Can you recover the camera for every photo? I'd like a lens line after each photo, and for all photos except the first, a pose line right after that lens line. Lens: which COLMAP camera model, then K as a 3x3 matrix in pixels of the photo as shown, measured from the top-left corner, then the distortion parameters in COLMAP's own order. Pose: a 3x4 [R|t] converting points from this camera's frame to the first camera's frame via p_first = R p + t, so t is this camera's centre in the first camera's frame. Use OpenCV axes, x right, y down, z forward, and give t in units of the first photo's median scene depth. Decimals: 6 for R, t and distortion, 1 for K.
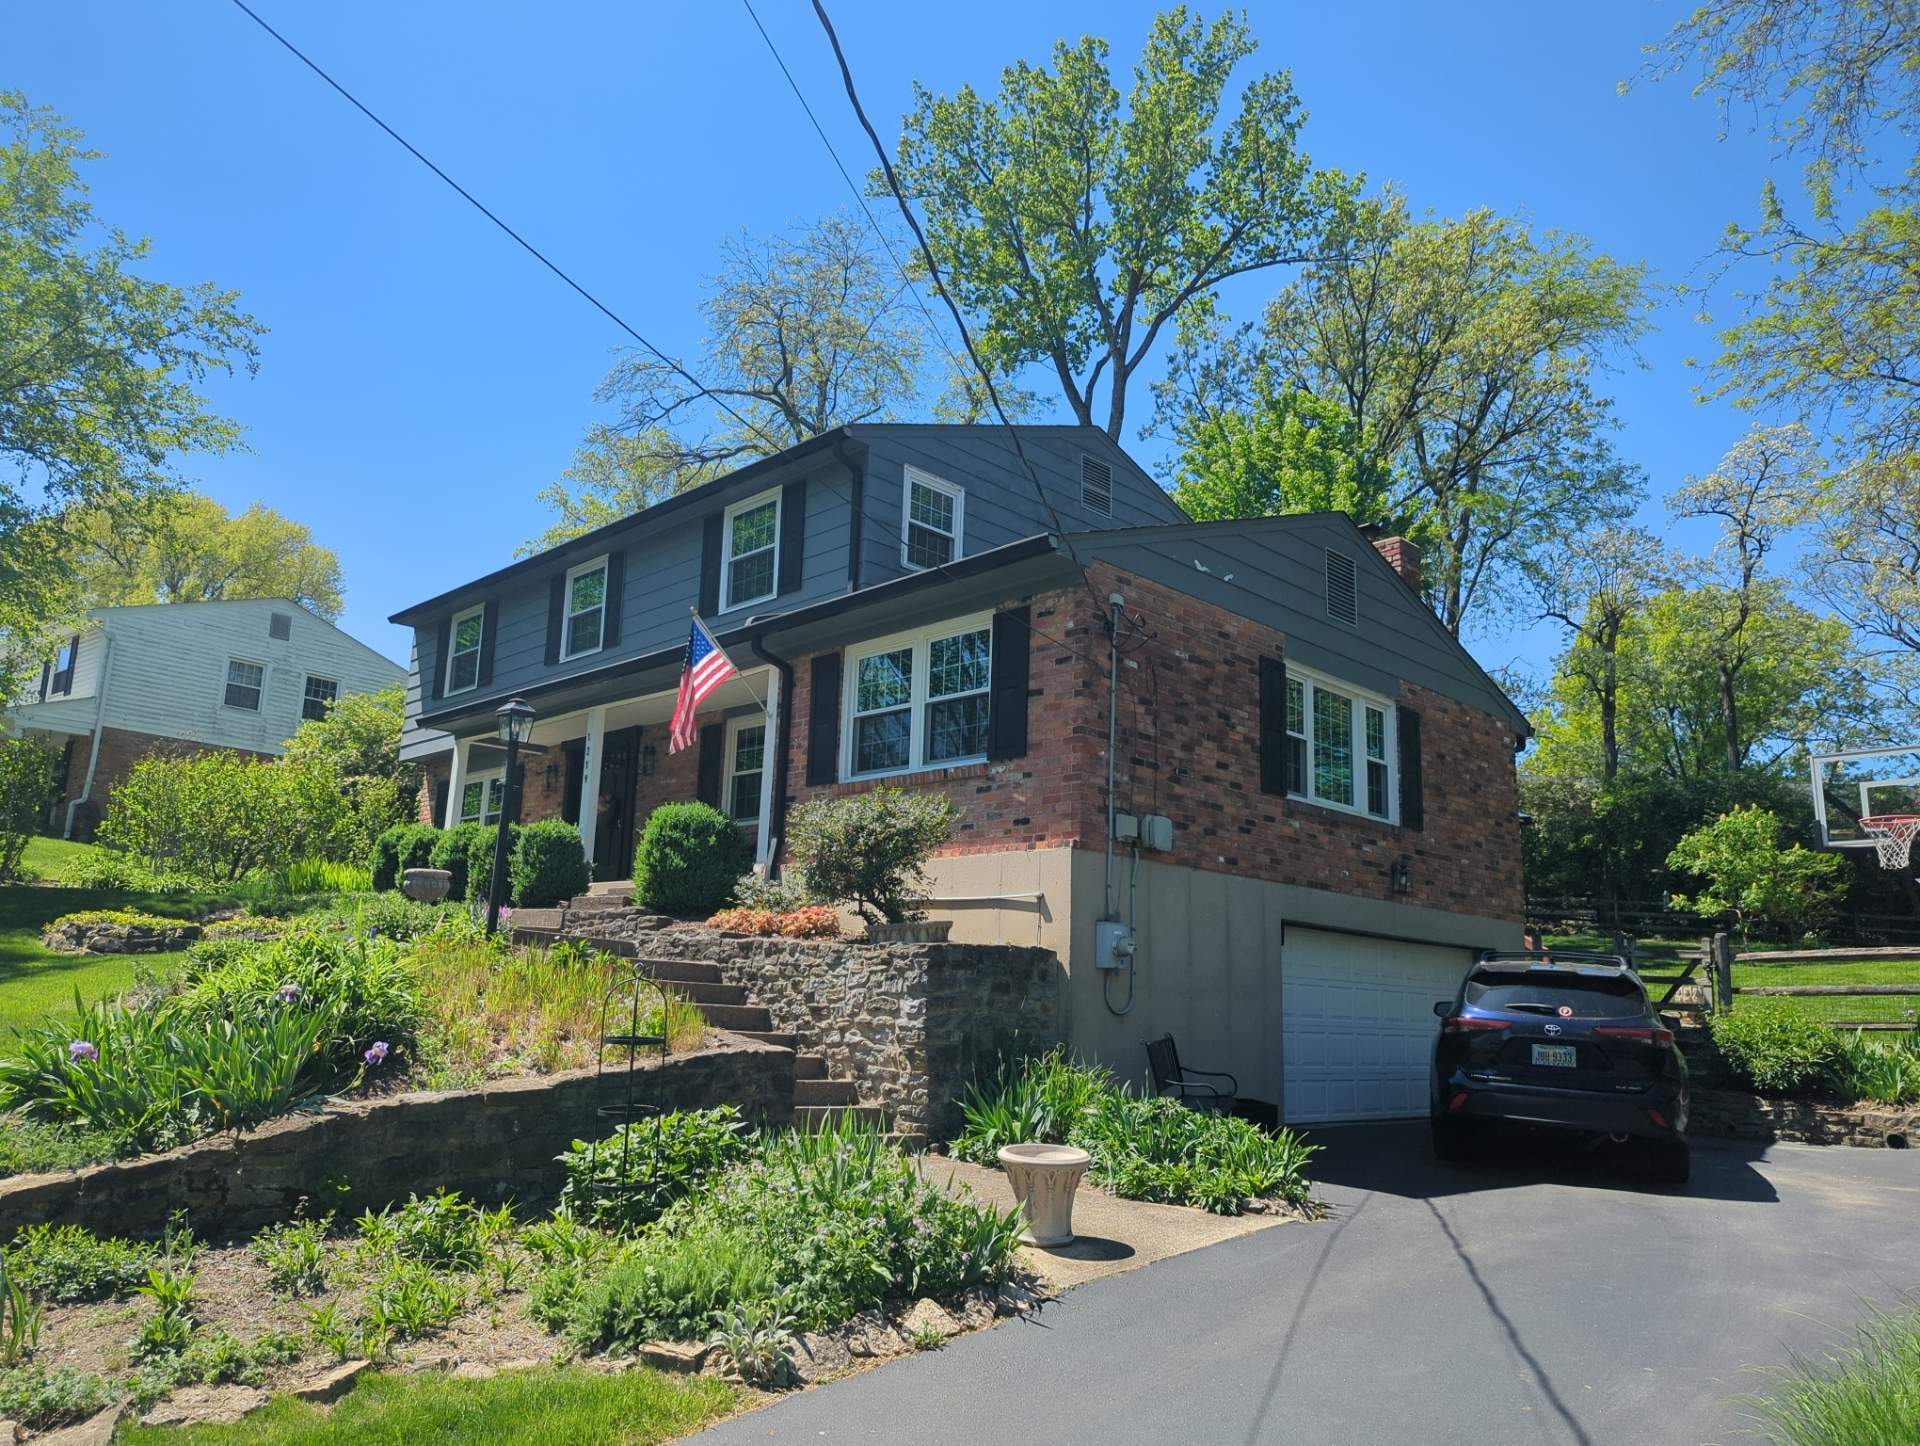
lens RADIAL K [[1388.6, 0, 960.0], [0, 1388.6, 723.0], [0, 0, 1]] dist [0.076833, -0.089449]
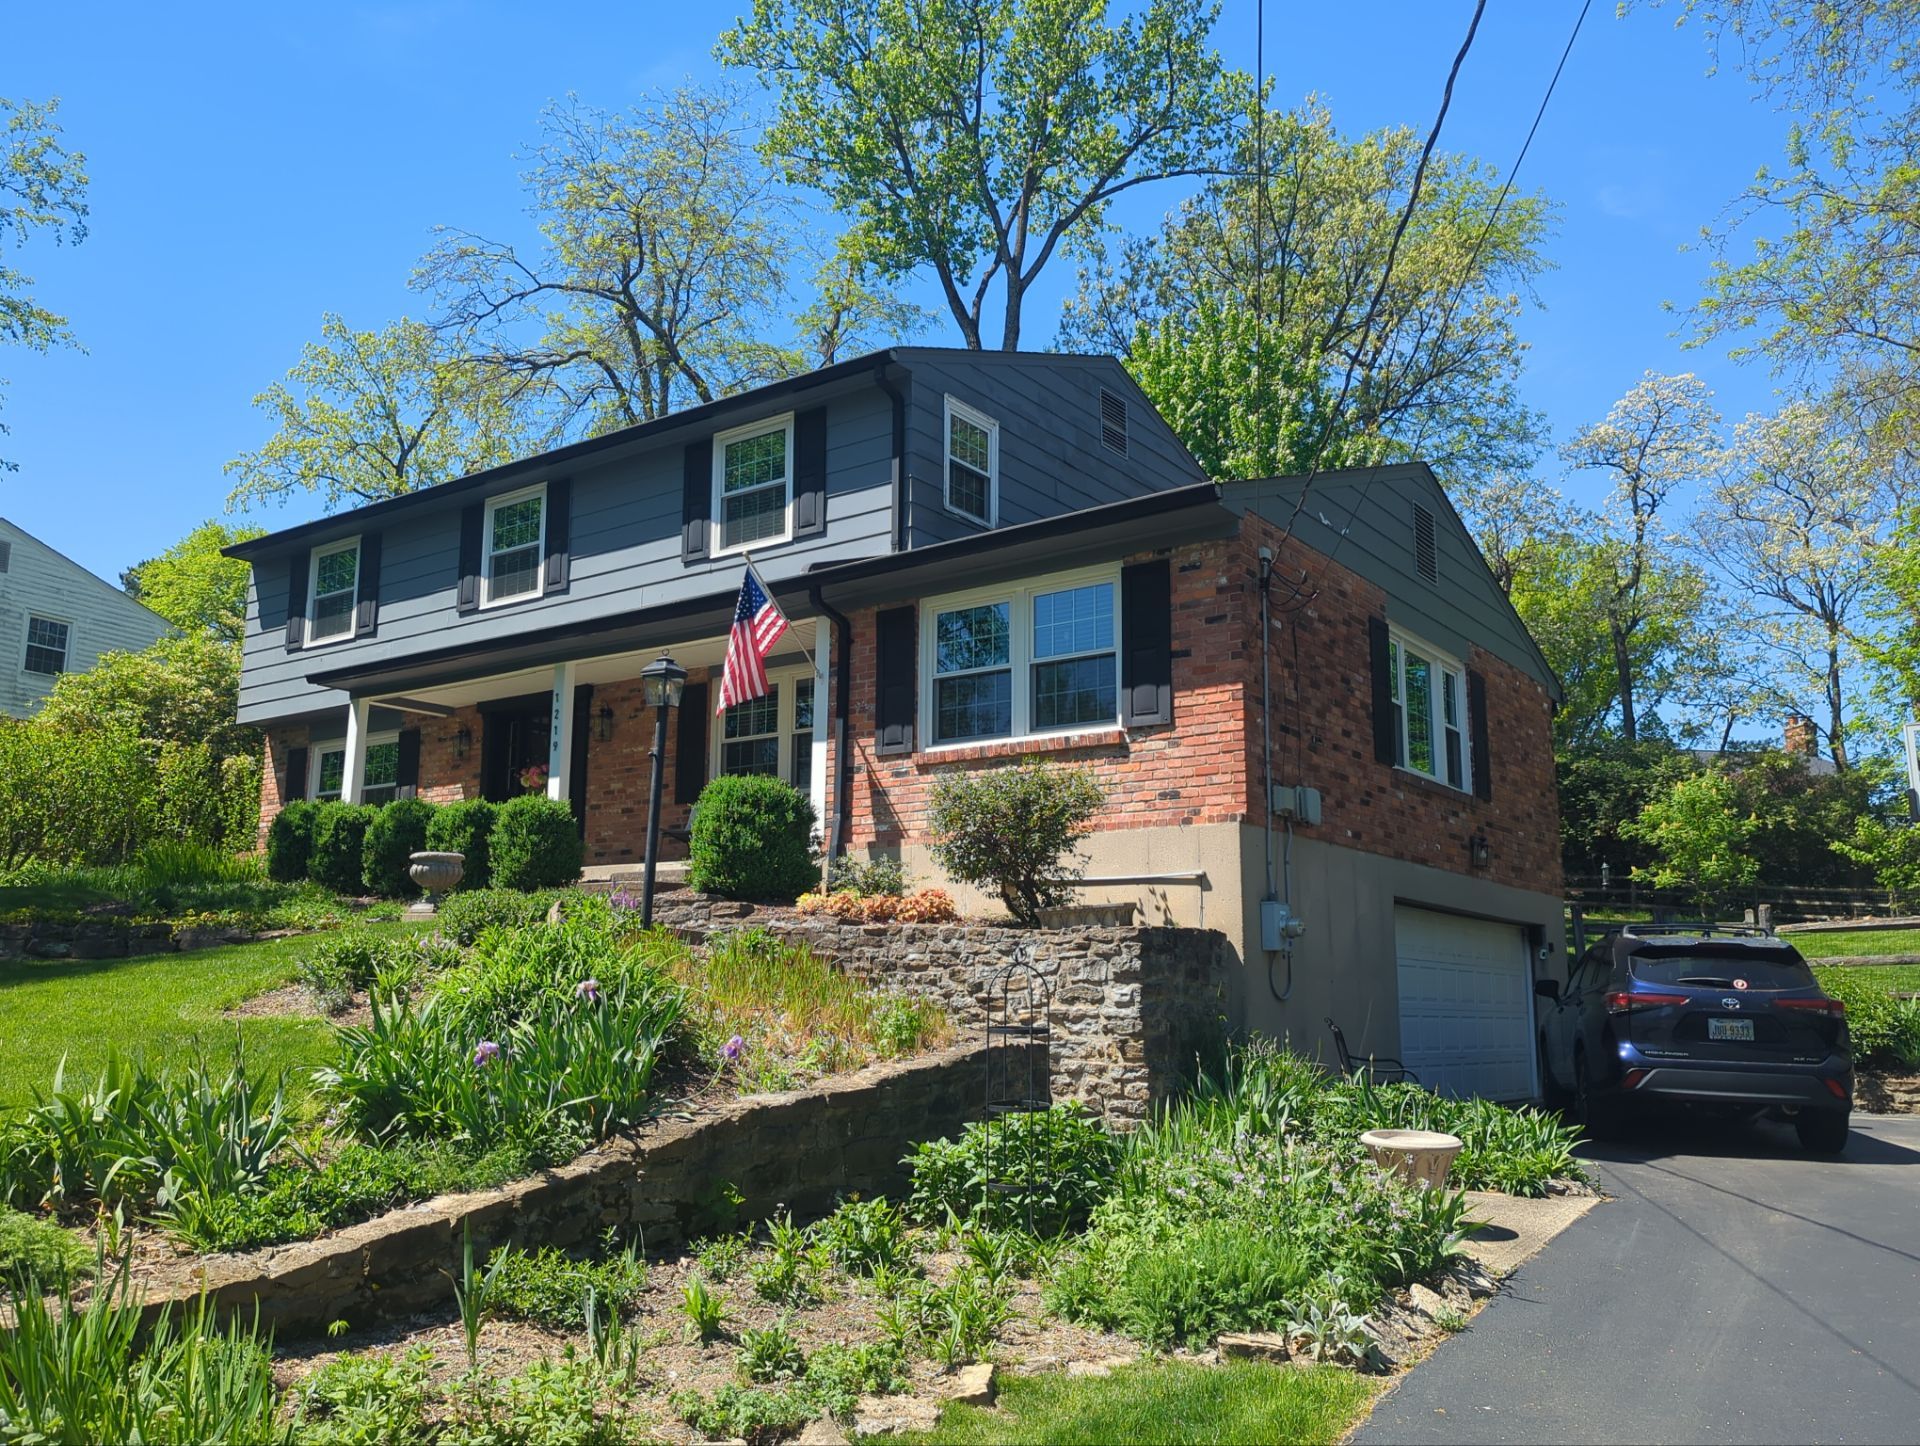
lens RADIAL K [[1599.2, 0, 960.7], [0, 1599.2, 721.0], [0, 0, 1]] dist [0.062101, -0.009960]
pose [[0.986852, 0.003224, 0.161595, -0.234441], [-0.007328, 0.999665, 0.024806, -0.002486], [-0.161461, -0.025664, 0.986545, -0.021111]]
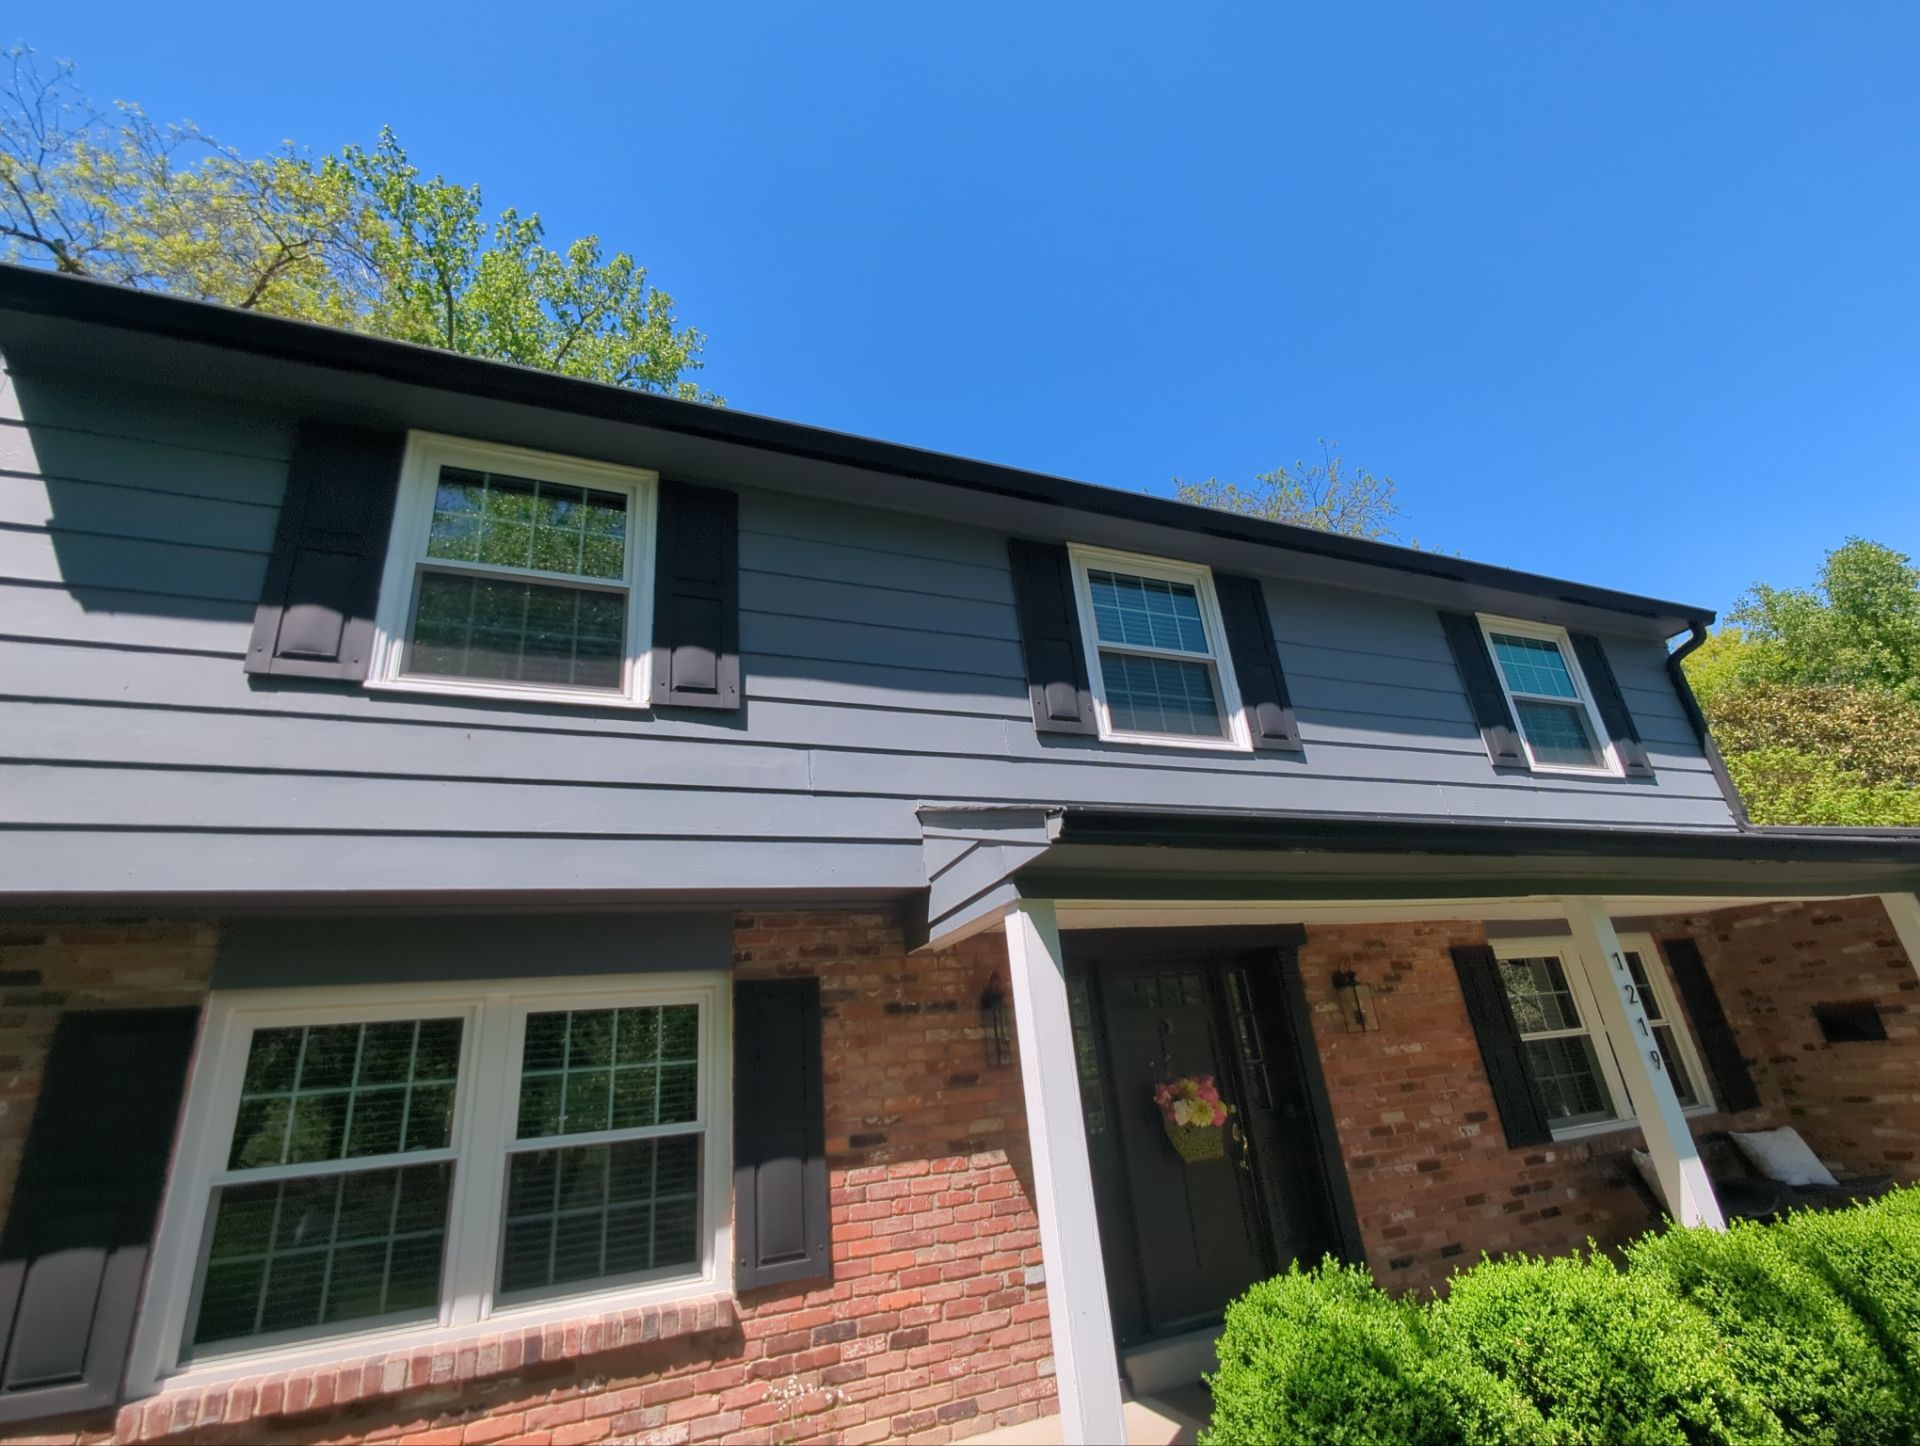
lens RADIAL K [[877.0, 0, 958.3], [0, 877.0, 733.6], [0, 0, 1]] dist [0.002642, -0.000025]
pose [[0.375113, 0.284185, 0.882343, -0.810109], [-0.081604, 0.958276, -0.273949, 0.044507], [-0.923380, 0.030759, 0.382652, 1.381766]]
